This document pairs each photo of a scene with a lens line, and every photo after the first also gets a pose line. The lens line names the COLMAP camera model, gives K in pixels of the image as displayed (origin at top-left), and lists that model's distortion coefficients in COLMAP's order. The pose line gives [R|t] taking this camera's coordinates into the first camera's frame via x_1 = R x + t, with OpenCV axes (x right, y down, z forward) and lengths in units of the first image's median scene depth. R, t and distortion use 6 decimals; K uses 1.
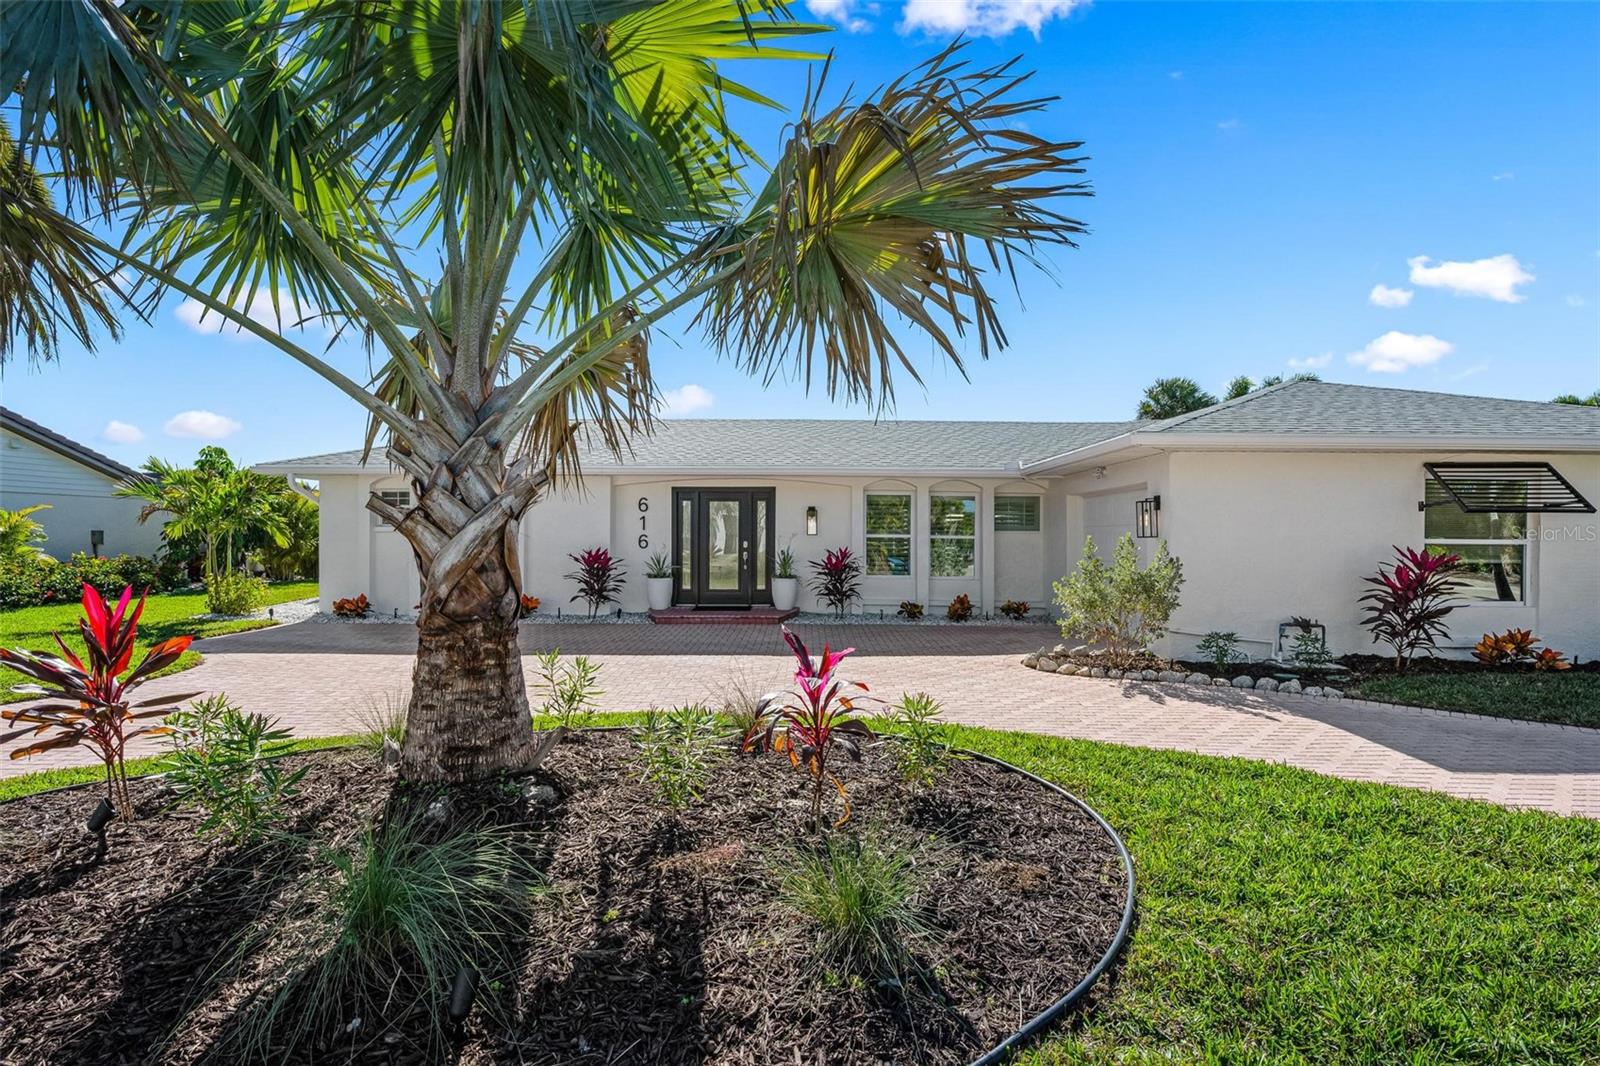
lens RADIAL K [[778.5, 0, 802.4], [0, 778.5, 539.2], [0, 0, 1]] dist [-0.001564, -0.000384]
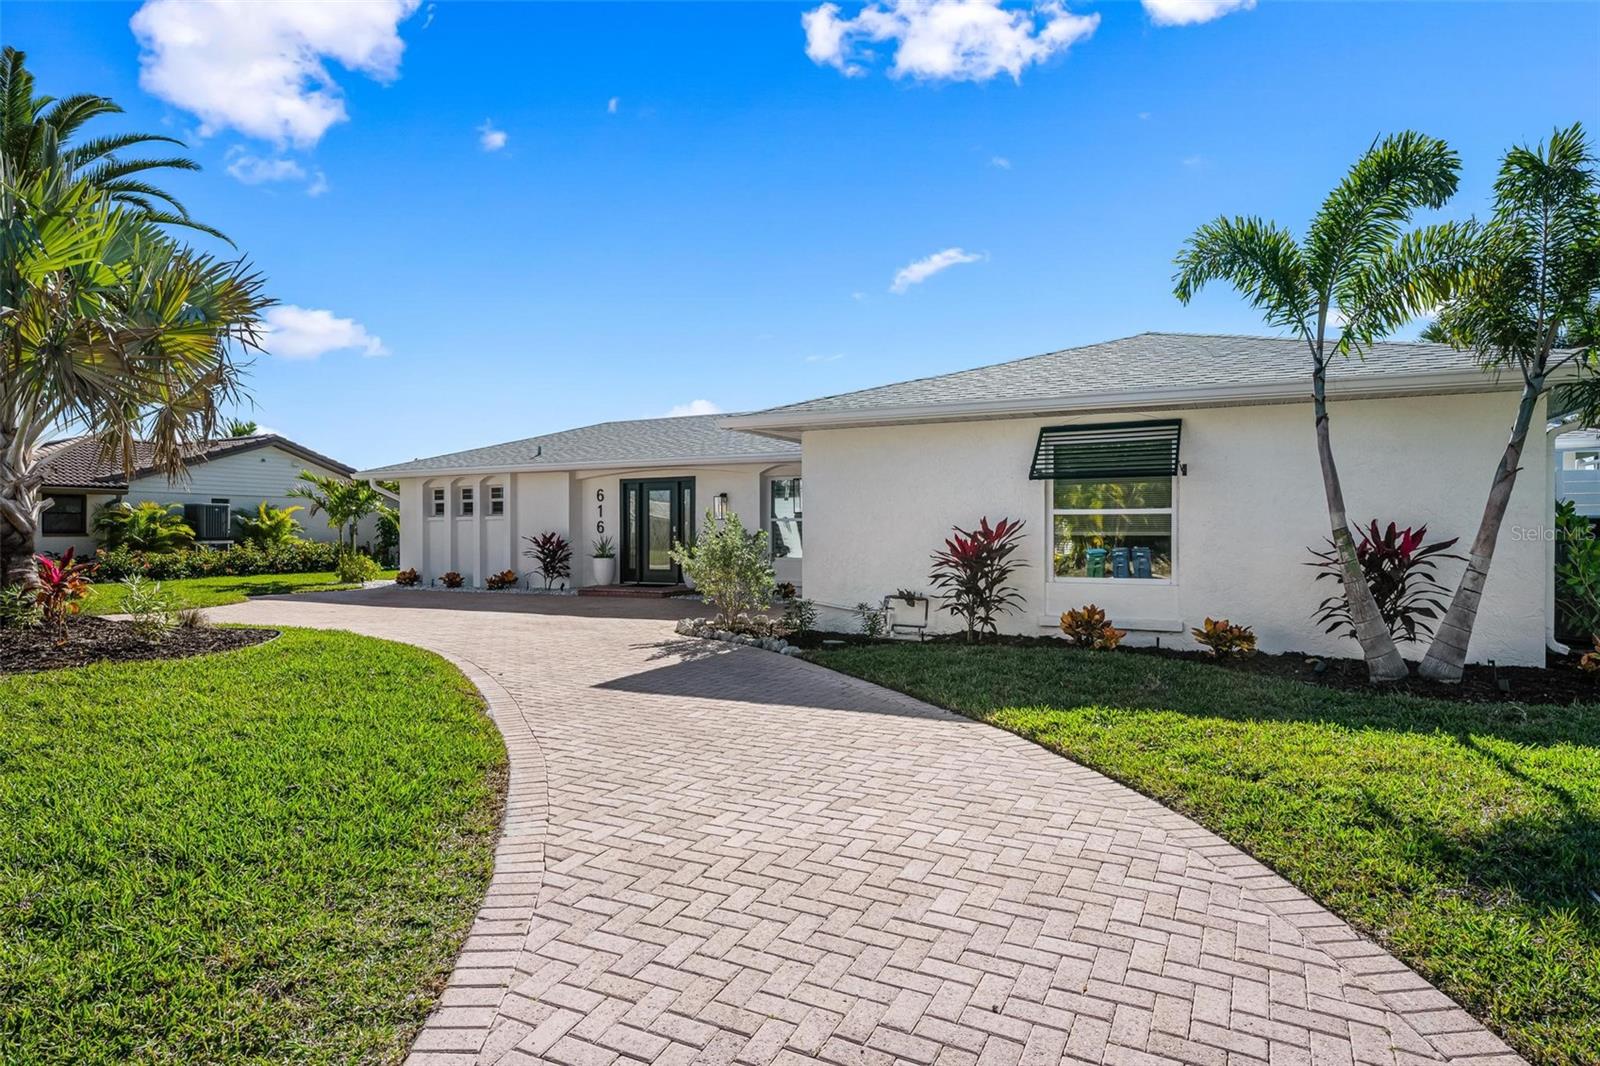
lens RADIAL K [[881.4, 0, 800.0], [0, 881.4, 533.0], [0, 0, 1]] dist [0.001498, -0.000068]
pose [[0.894227, -0.005614, -0.447579, 1.085461], [0.002625, 0.999970, -0.007298, 0.037370], [0.447607, 0.005351, 0.894215, -0.074502]]
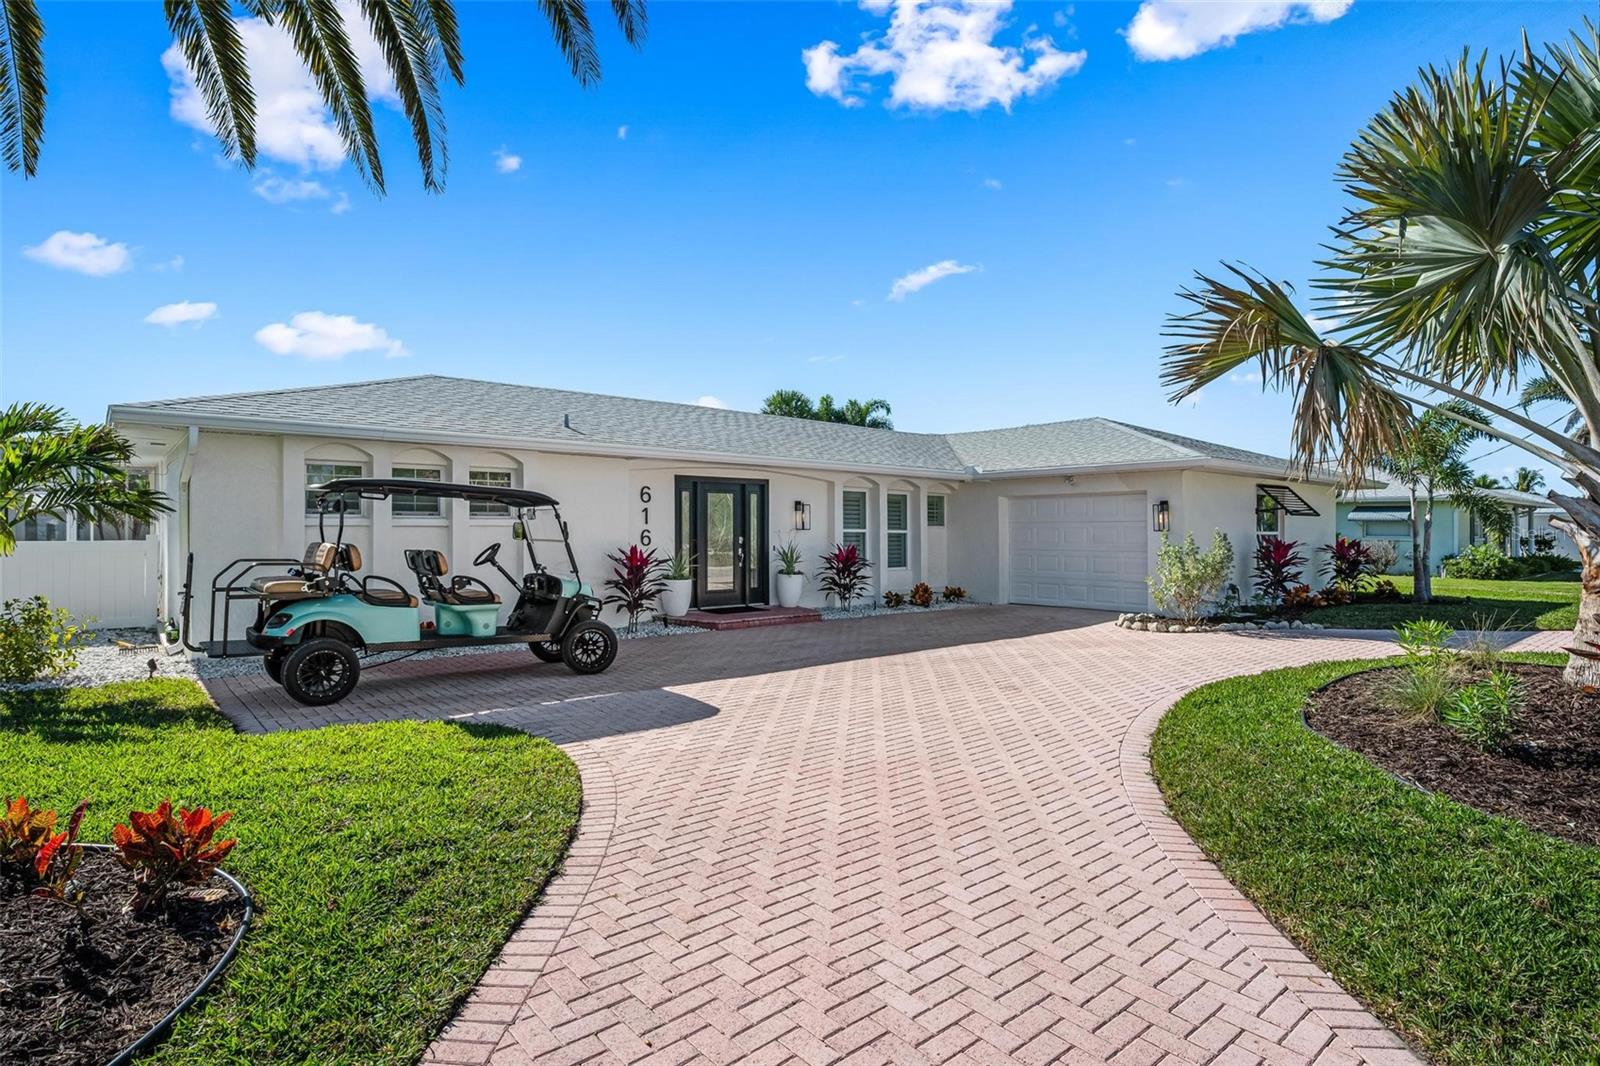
lens RADIAL K [[825.0, 0, 803.7], [0, 825.0, 520.5], [0, 0, 1]] dist [-0.000560, 0.000112]
pose [[0.756591, 0.005411, 0.653866, -1.101878], [0.005916, 0.999868, -0.015119, -0.002003], [-0.653862, 0.015307, 0.756459, 0.347397]]
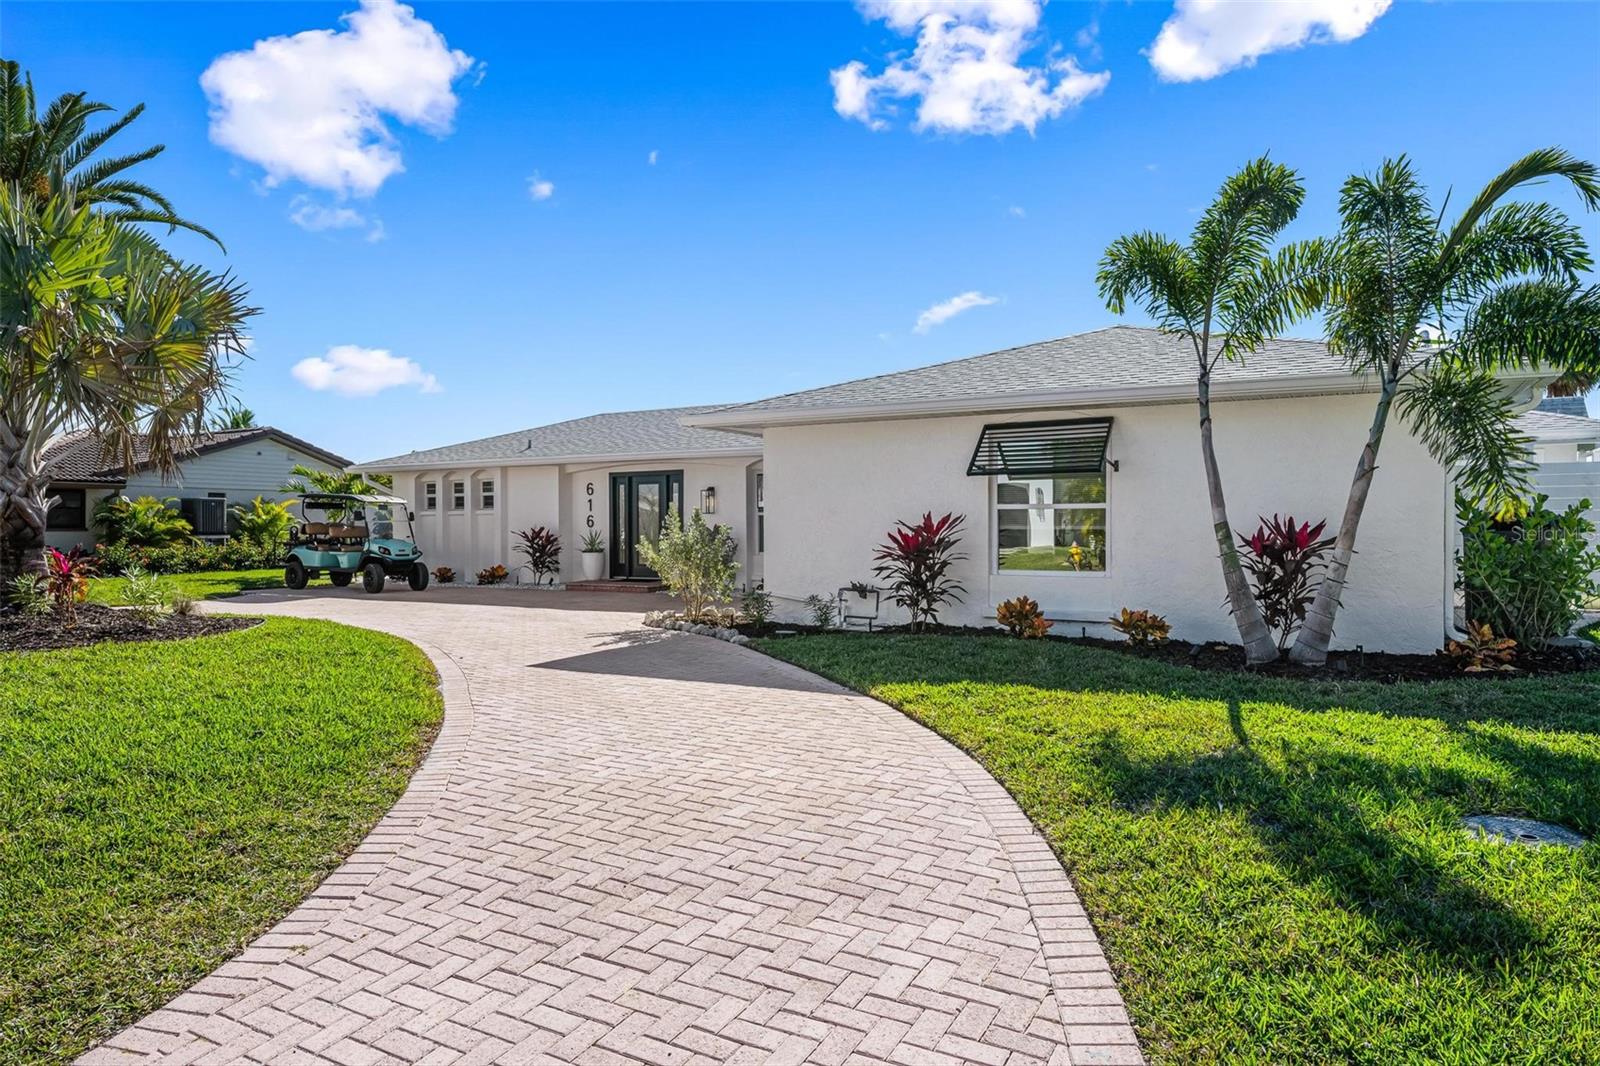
lens RADIAL K [[967.7, 0, 797.8], [0, 967.7, 536.2], [0, 0, 1]] dist [0.002412, -0.000921]
pose [[0.873537, -0.001672, -0.486755, 1.260609], [0.003024, 0.999993, 0.001993, 0.038554], [0.486748, -0.003213, 0.873537, -0.162442]]
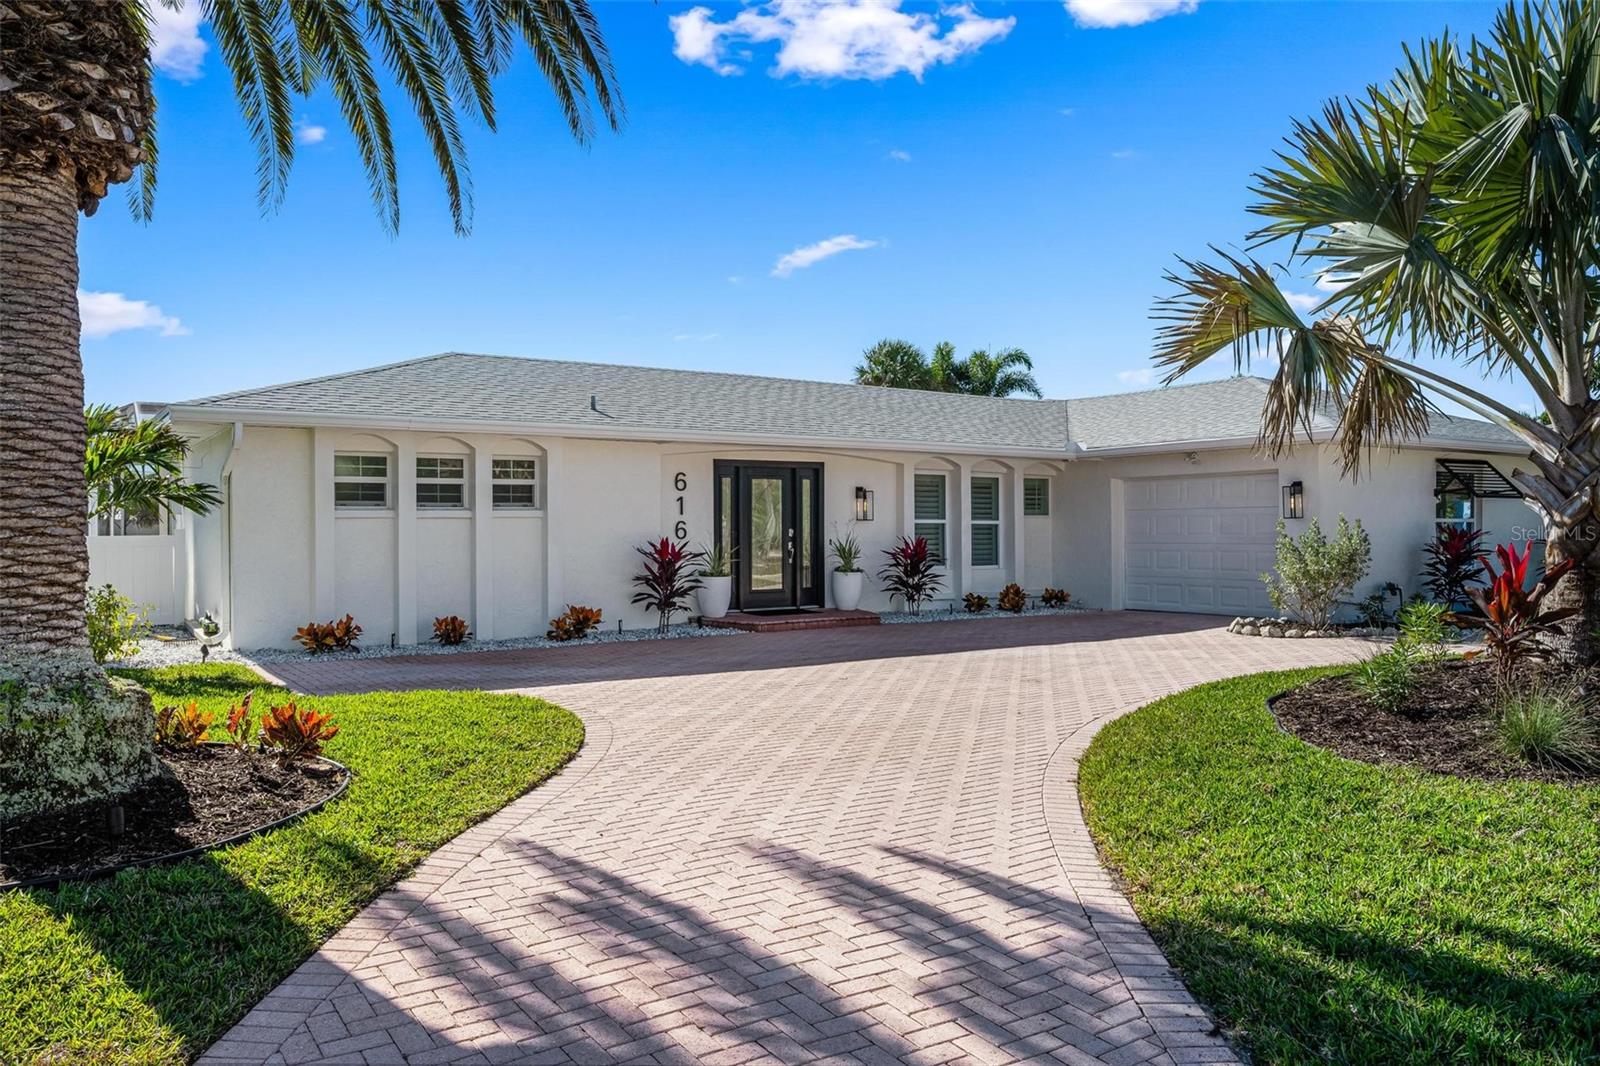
lens RADIAL K [[1156.2, 0, 800.0], [0, 1156.2, 533.0], [0, 0, 1]] dist [-0.002511, 0.006033]
pose [[0.832122, -0.010550, 0.554493, -1.220601], [0.012529, 0.999921, 0.000222, 0.011589], [-0.554452, 0.006762, 0.832189, -0.005241]]
